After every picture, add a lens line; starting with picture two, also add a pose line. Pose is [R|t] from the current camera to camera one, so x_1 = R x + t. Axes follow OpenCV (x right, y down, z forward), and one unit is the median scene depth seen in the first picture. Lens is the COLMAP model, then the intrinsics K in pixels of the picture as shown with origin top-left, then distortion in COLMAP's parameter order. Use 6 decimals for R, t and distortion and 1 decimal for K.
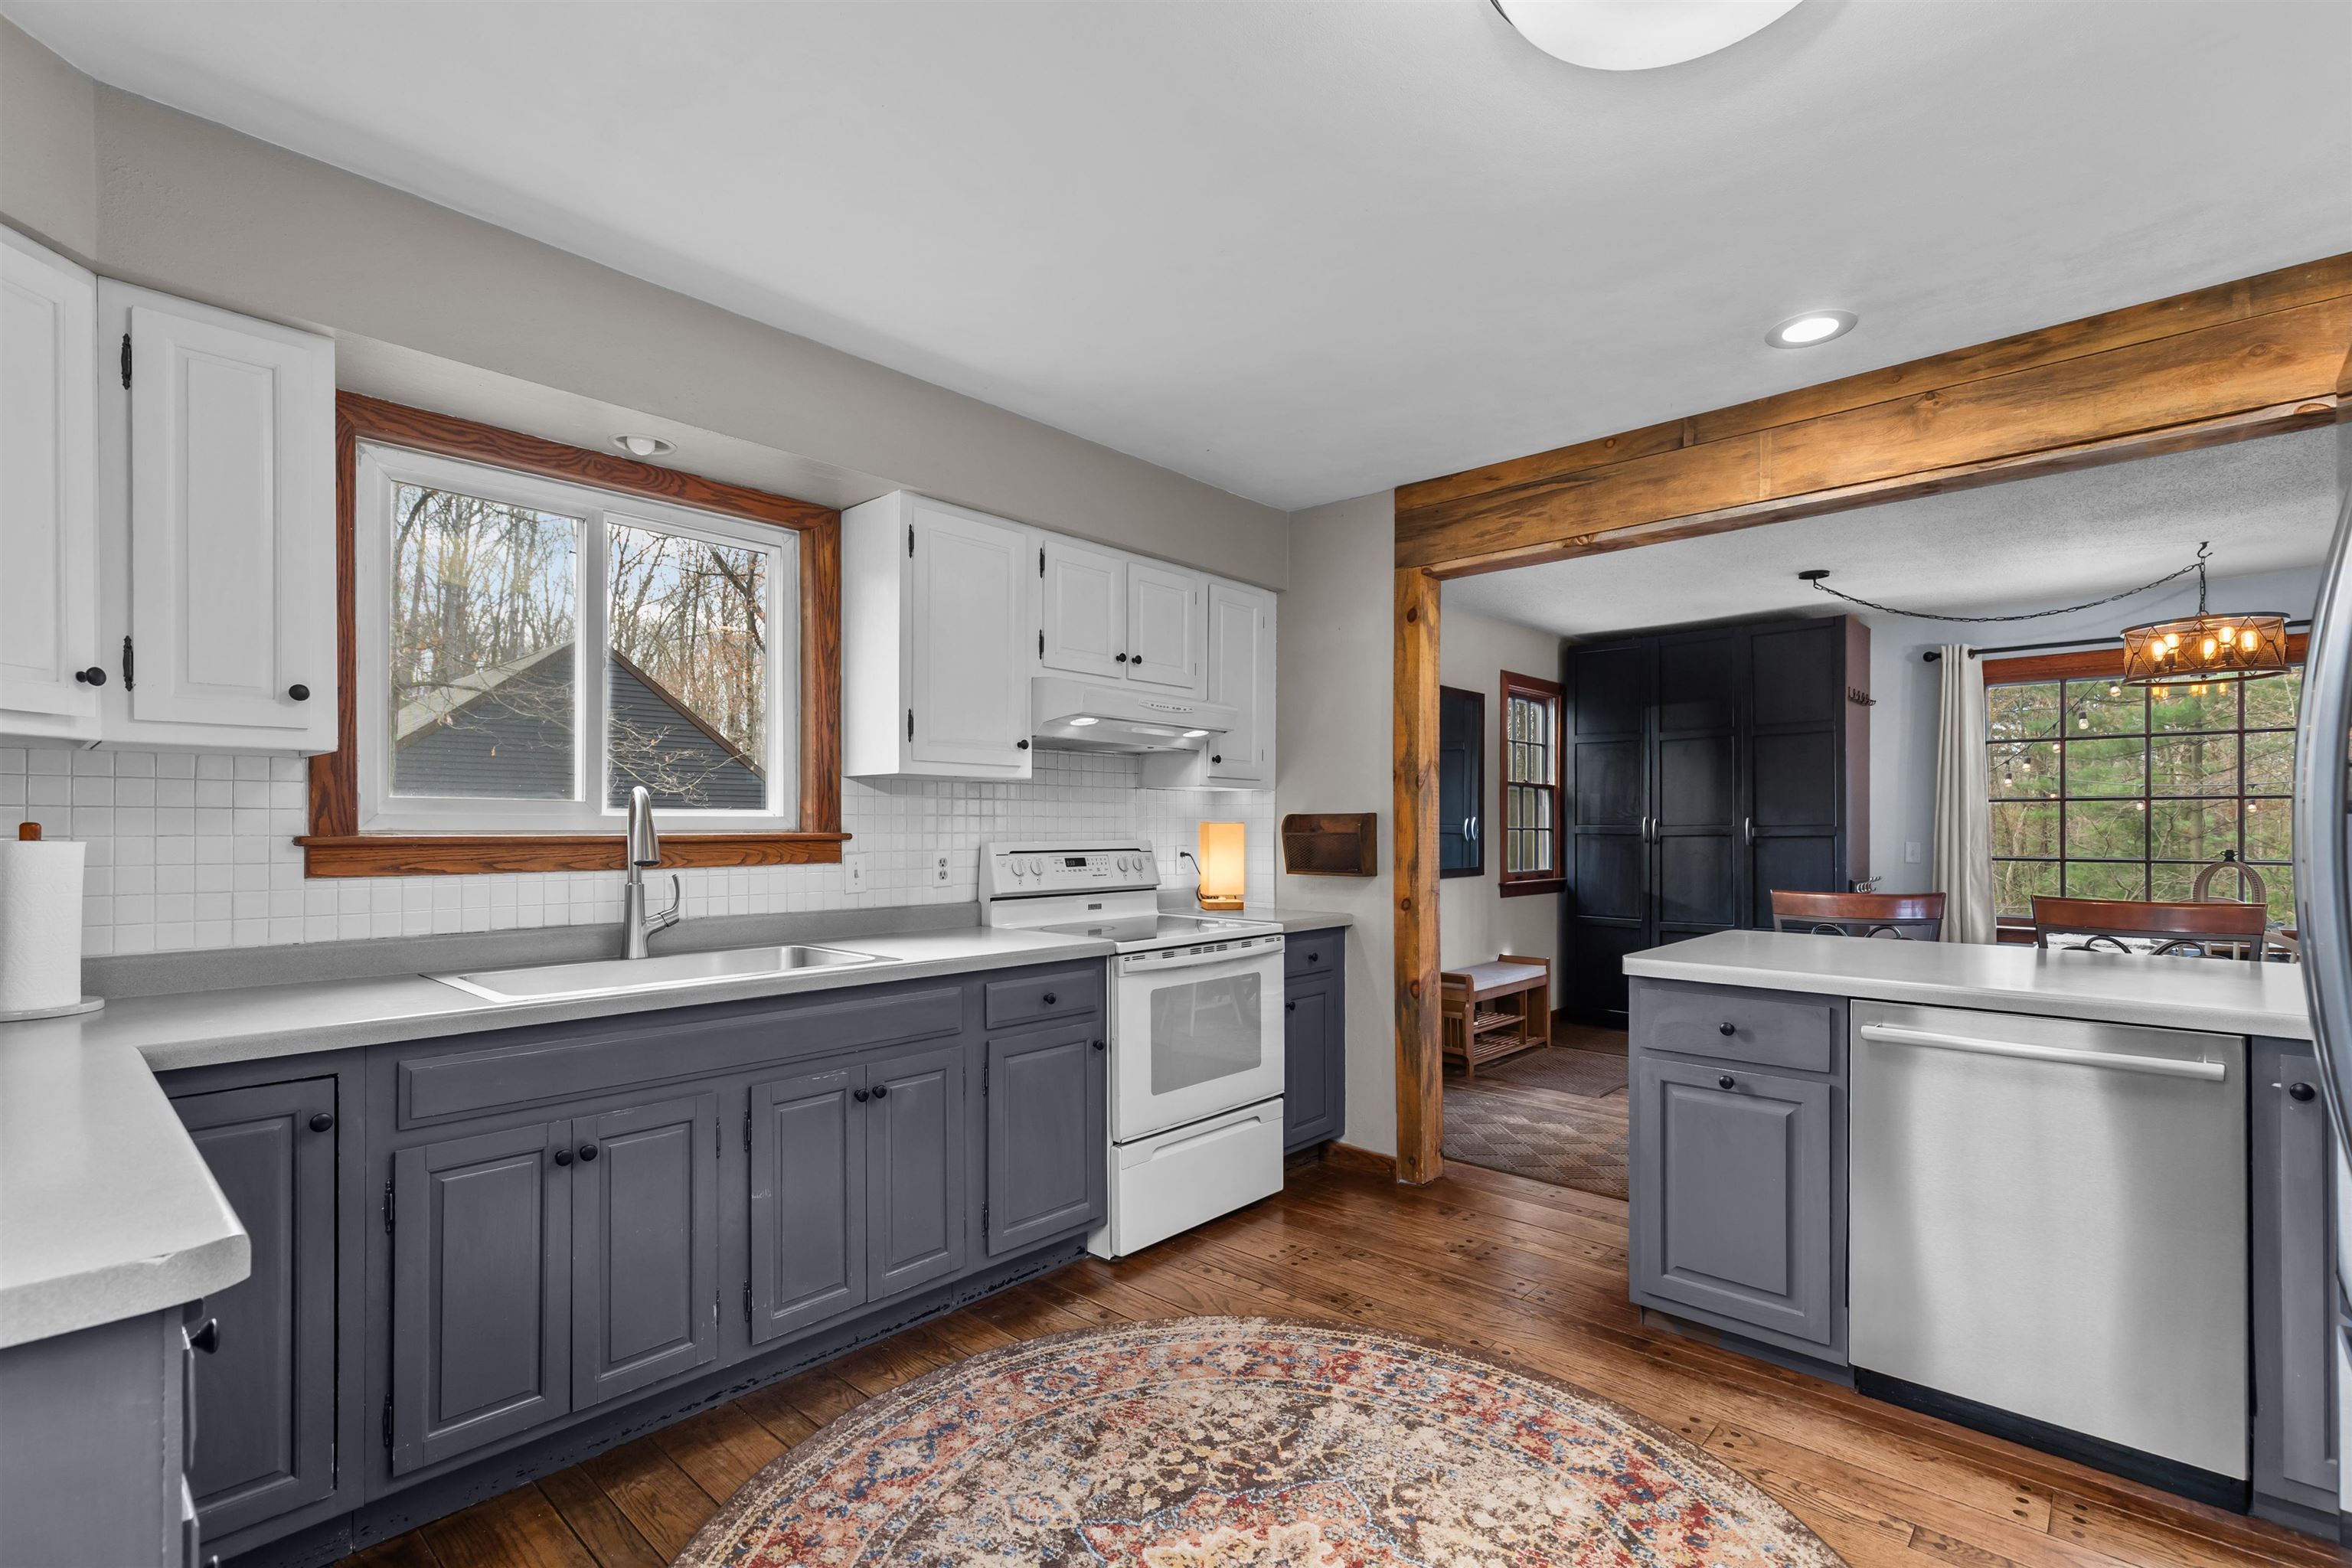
lens RADIAL K [[1057.3, 0, 1189.4], [0, 1057.3, 818.6], [0, 0, 1]] dist [0.007522, -0.002028]
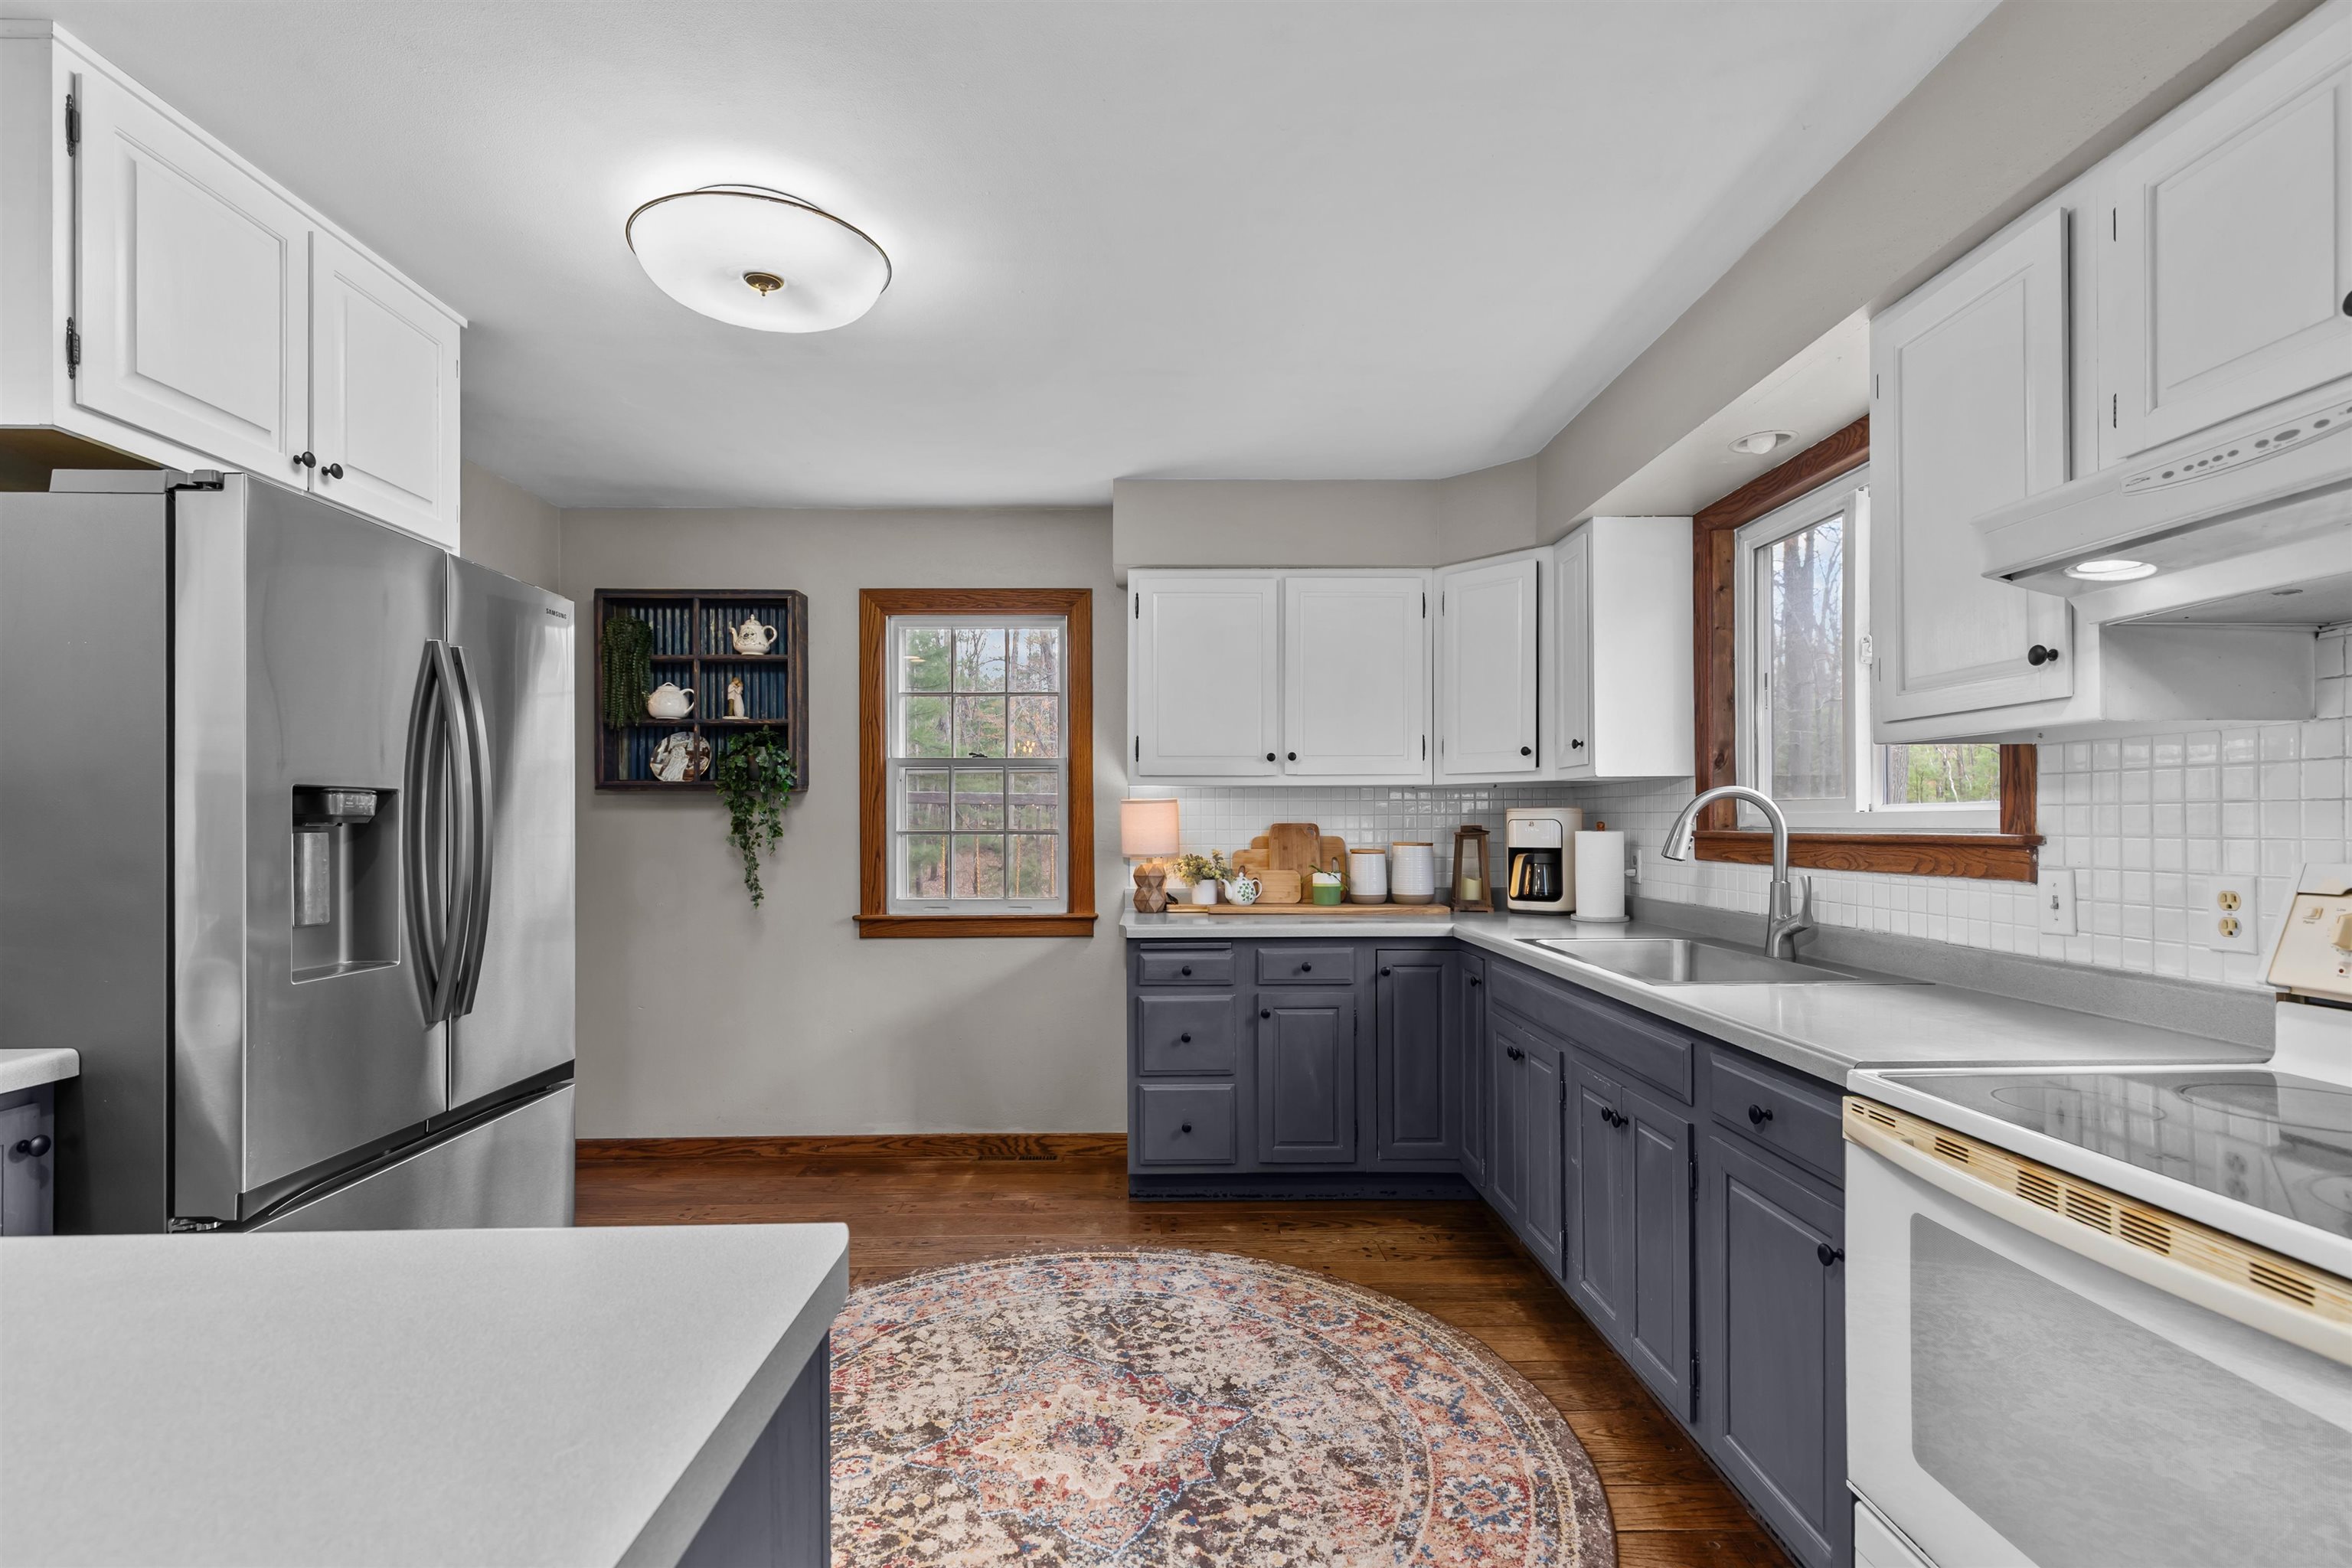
lens RADIAL K [[1057.3, 0, 1166.4], [0, 1057.3, 826.4], [0, 0, 1]] dist [0.007522, -0.002028]
pose [[-0.732405, 0.007140, -0.680832, 0.642756], [0.010526, 0.999944, -0.000837, 0.005505], [0.680788, -0.007780, -0.732439, 1.507444]]
